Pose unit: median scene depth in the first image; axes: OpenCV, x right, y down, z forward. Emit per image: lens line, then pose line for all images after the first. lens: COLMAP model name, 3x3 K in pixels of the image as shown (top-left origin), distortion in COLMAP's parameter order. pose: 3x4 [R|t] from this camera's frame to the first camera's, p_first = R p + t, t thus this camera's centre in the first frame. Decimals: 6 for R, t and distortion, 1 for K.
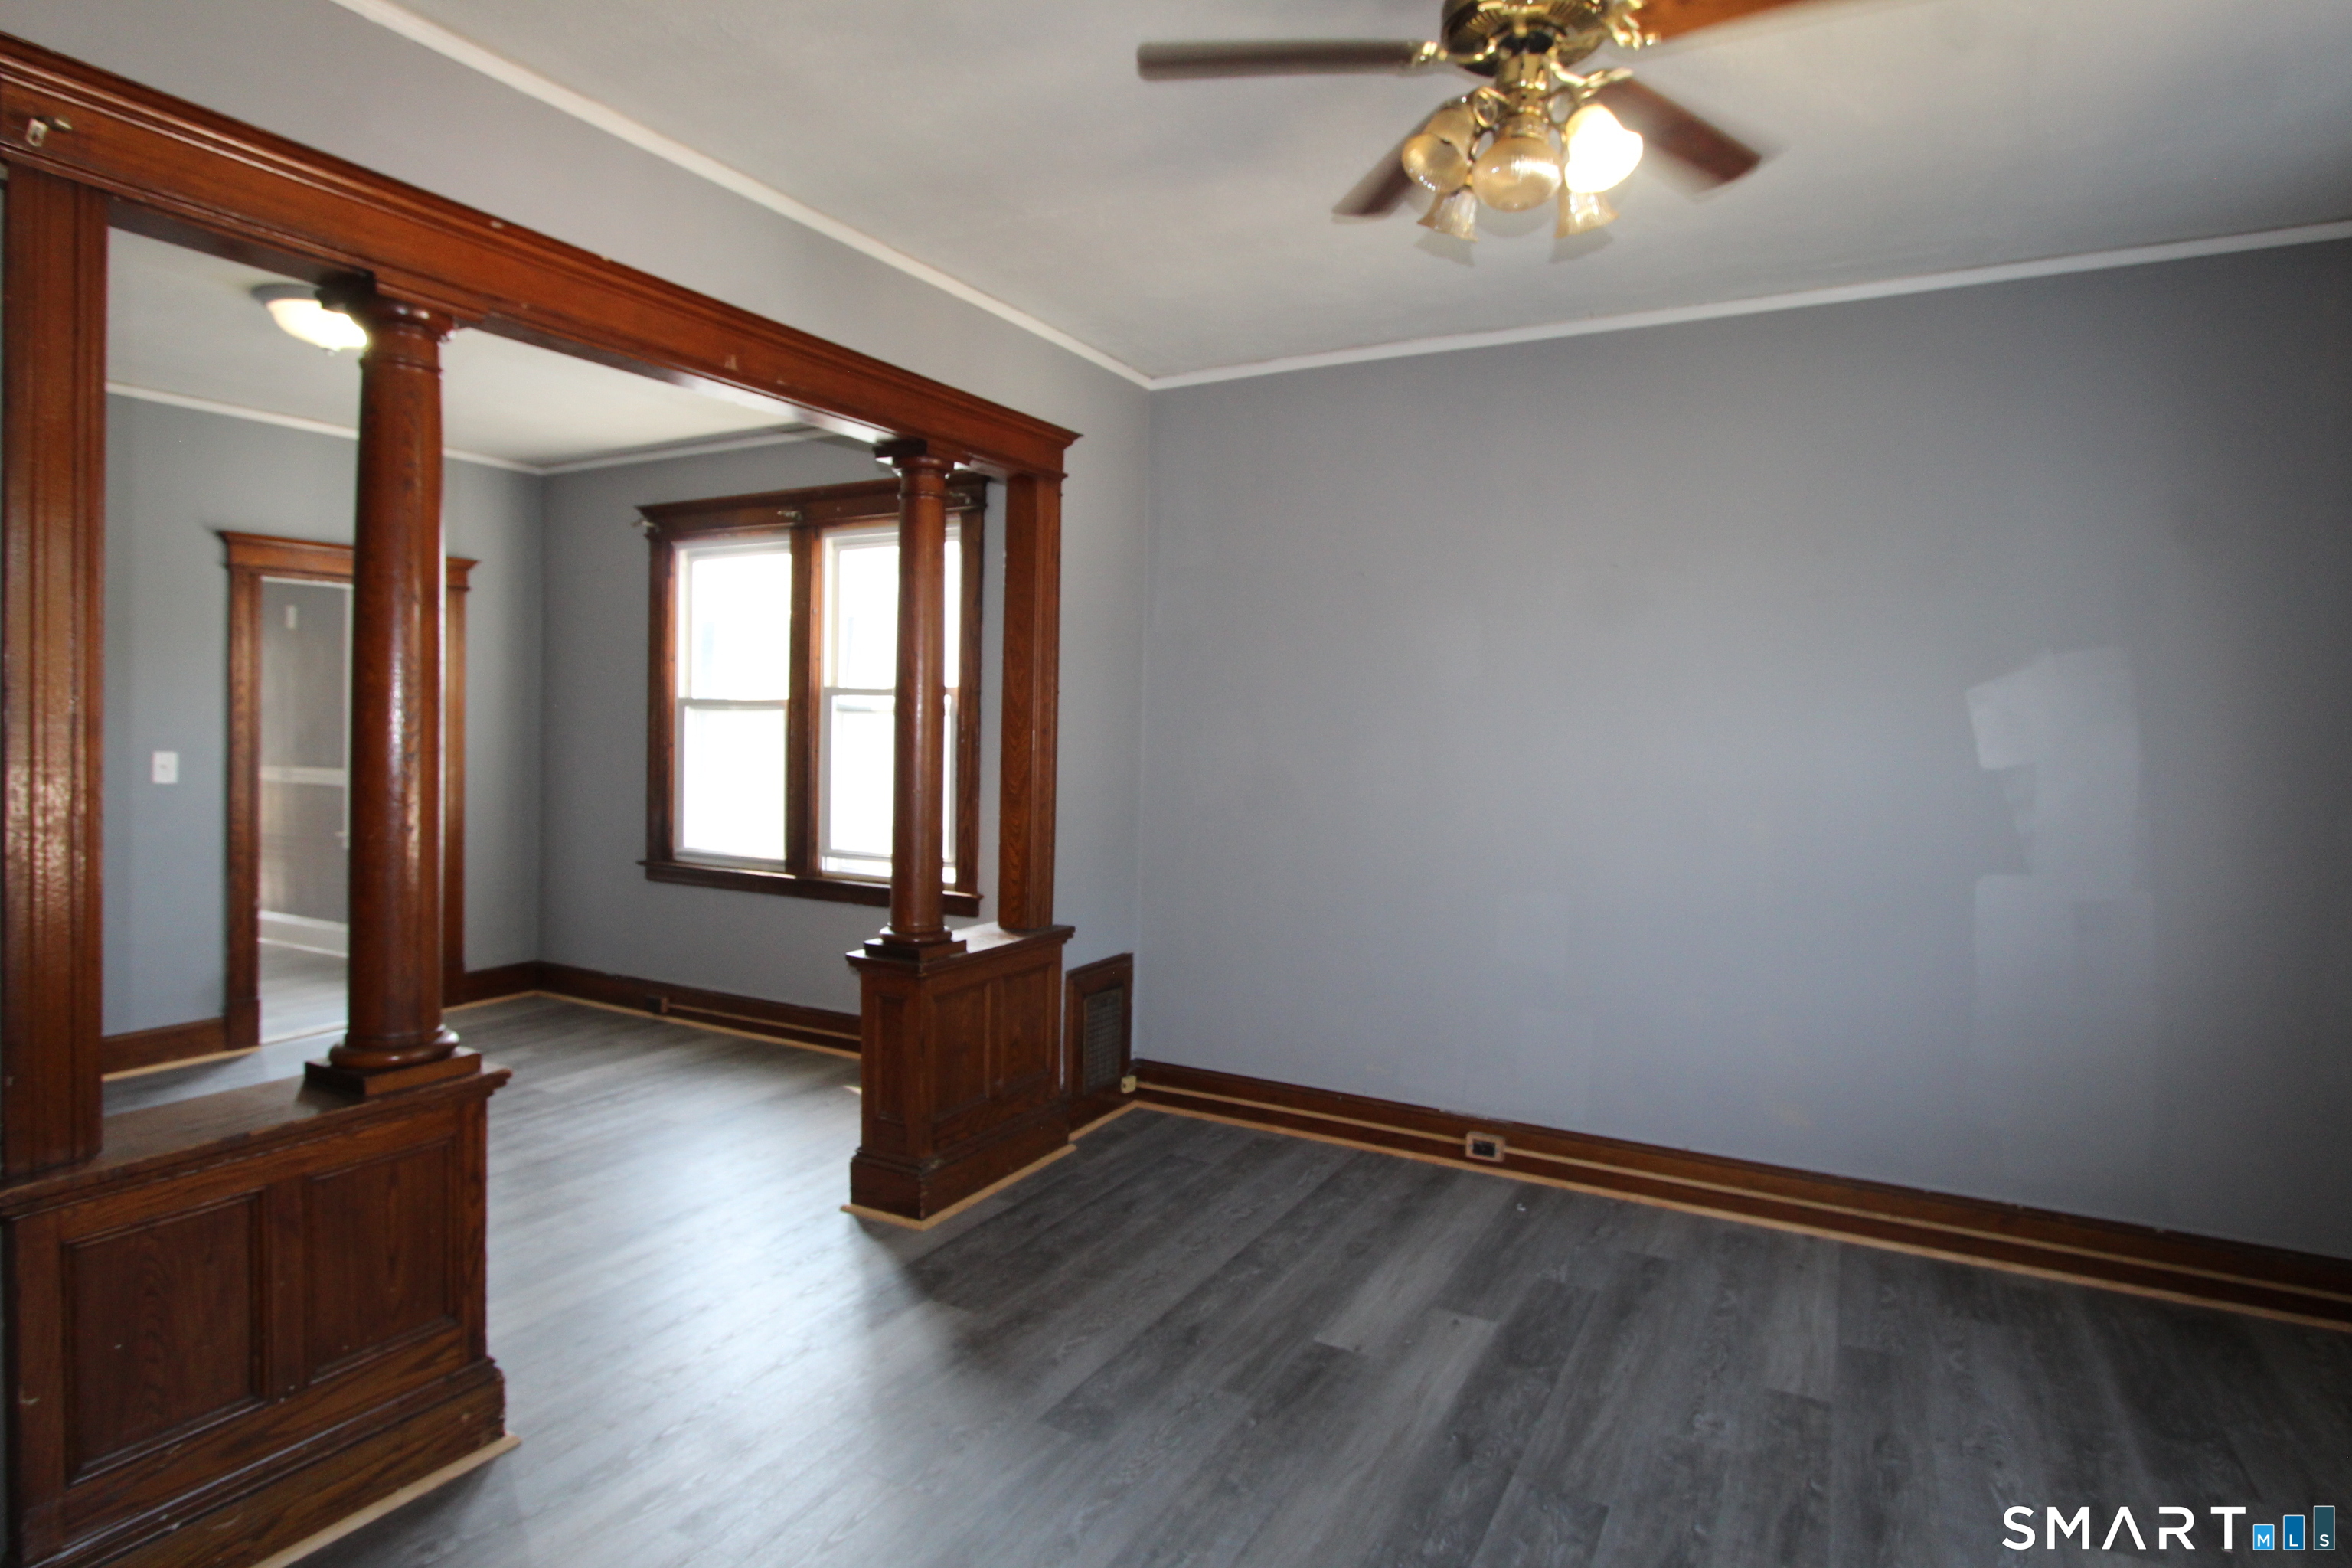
lens RADIAL K [[1286.3, 0, 1162.7], [0, 1286.3, 765.7], [0, 0, 1]] dist [-0.014683, 0.001387]
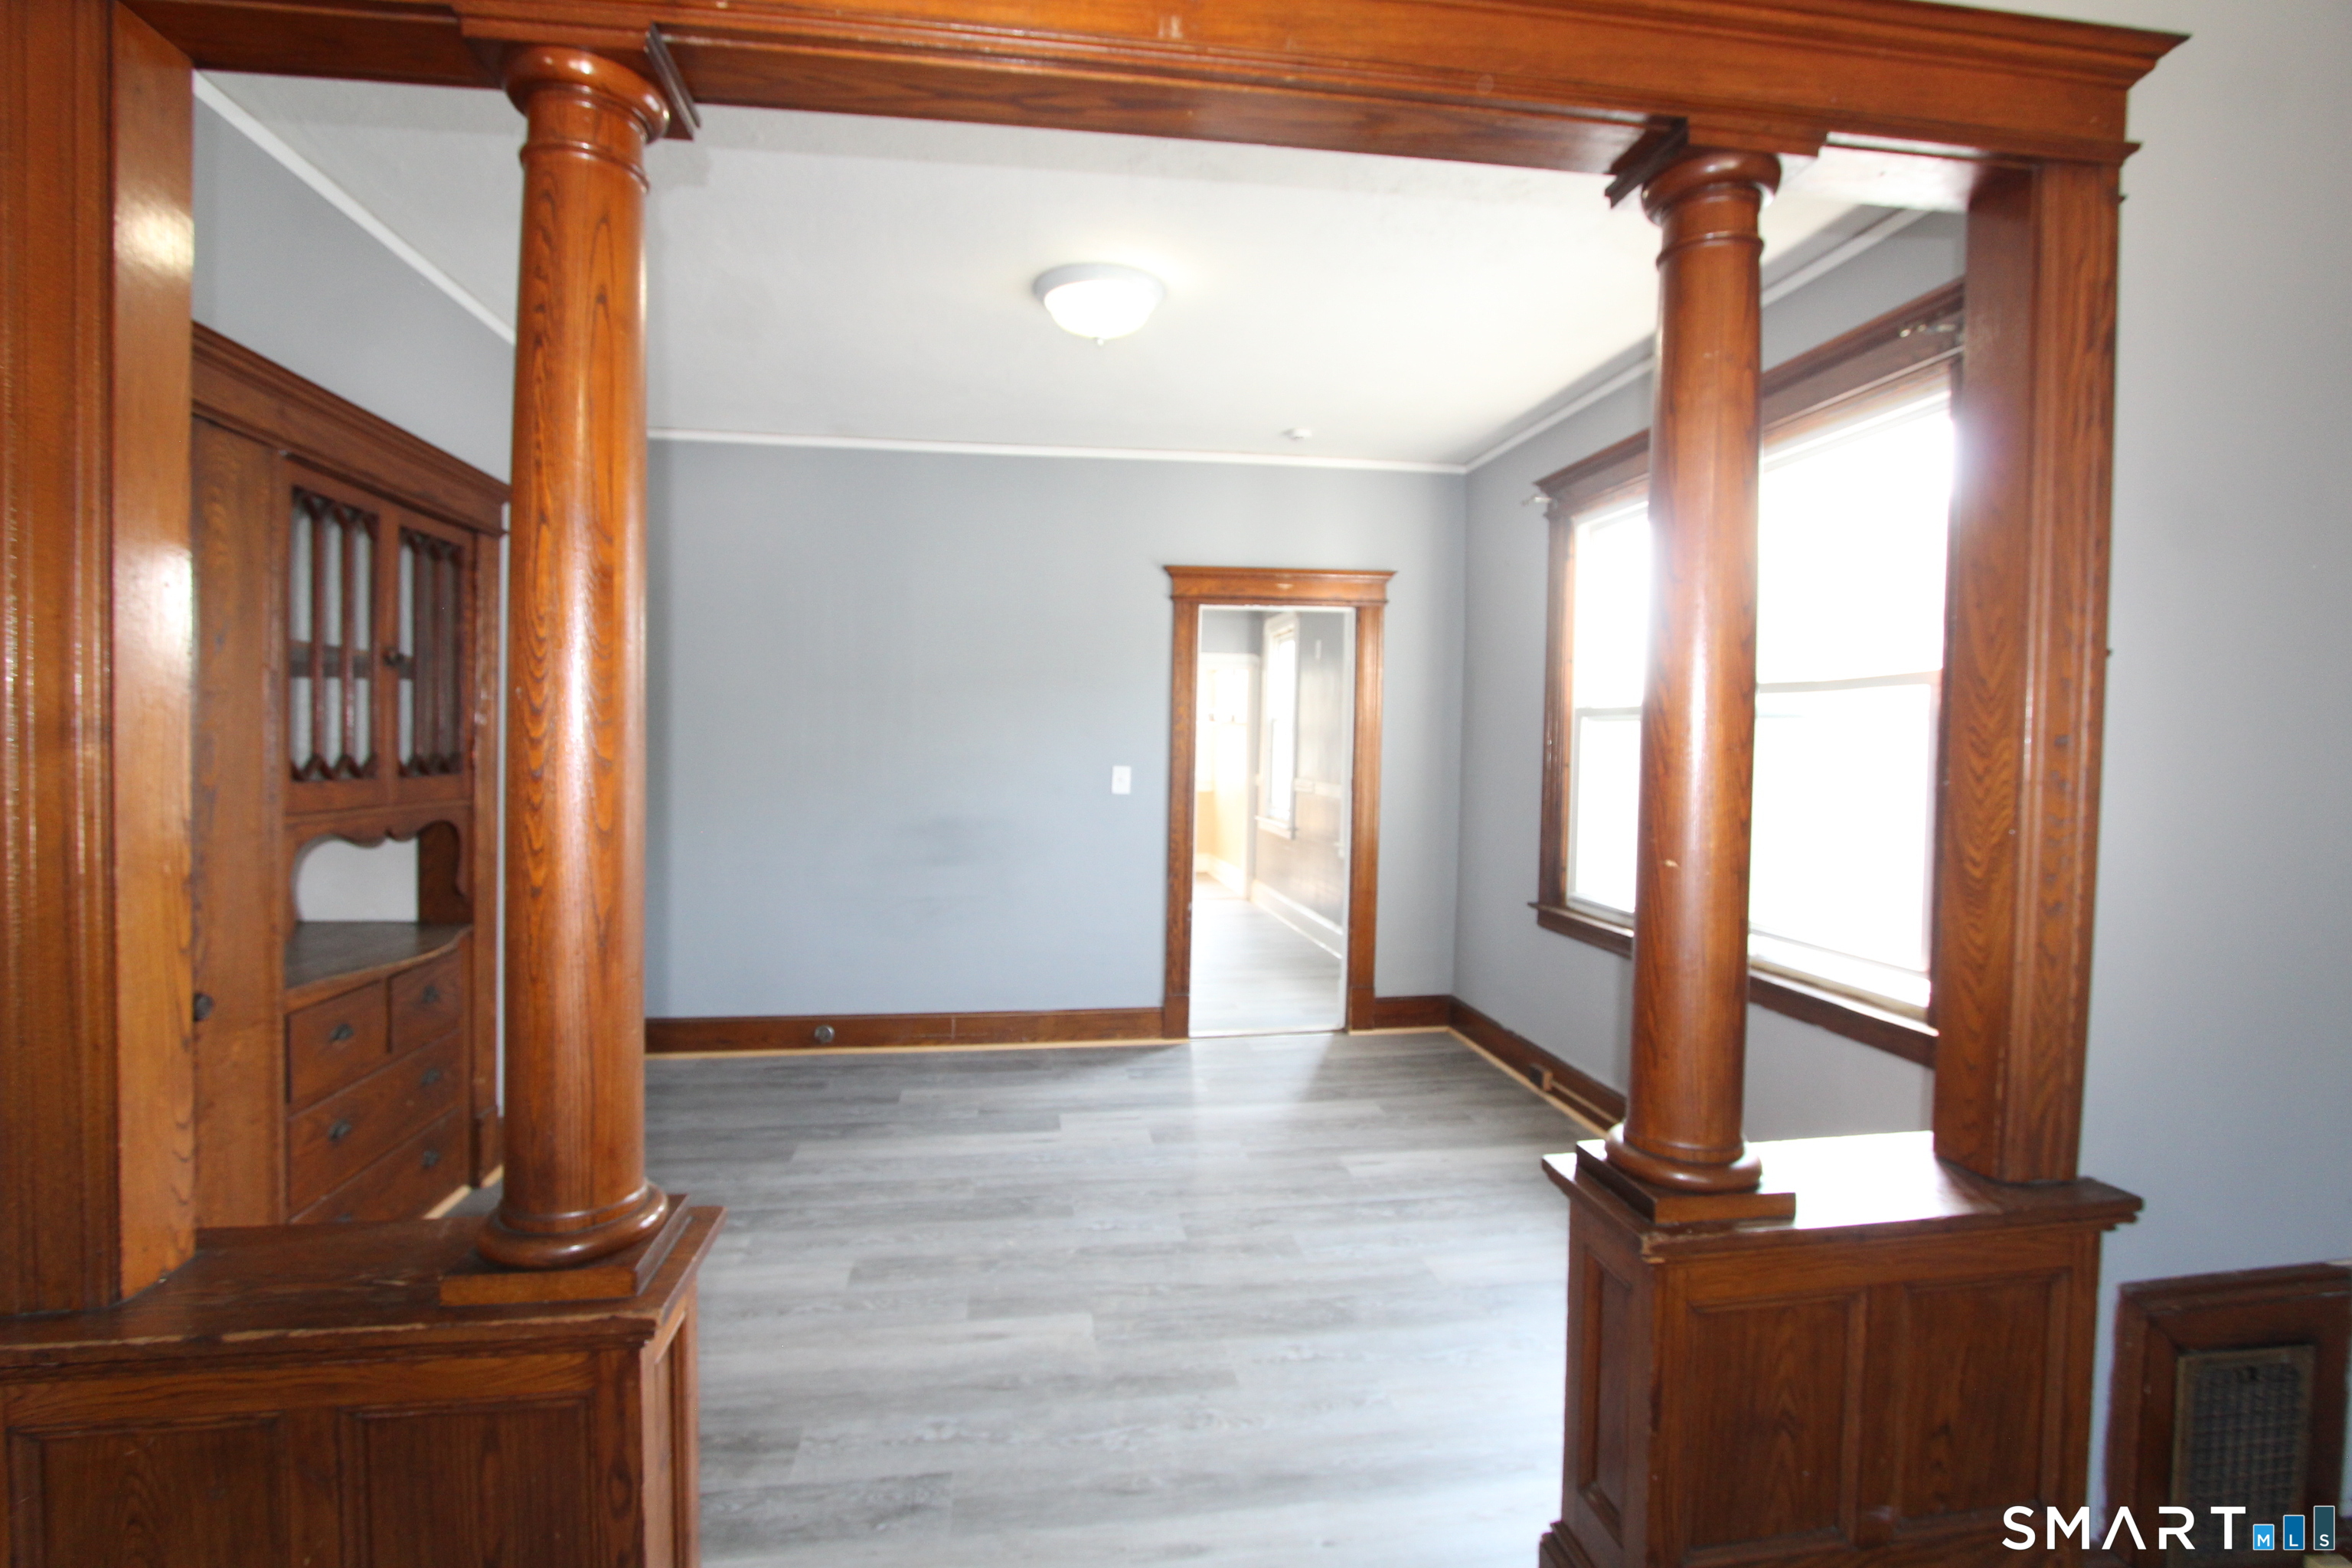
lens RADIAL K [[1084.7, 0, 1174.1], [0, 1084.7, 770.8], [0, 0, 1]] dist [-0.049621, 0.016158]
pose [[0.617030, 0.014683, -0.786803, 0.007310], [-0.024628, 0.999696, -0.000658, -0.012324], [0.786554, 0.019783, 0.617204, 0.770975]]
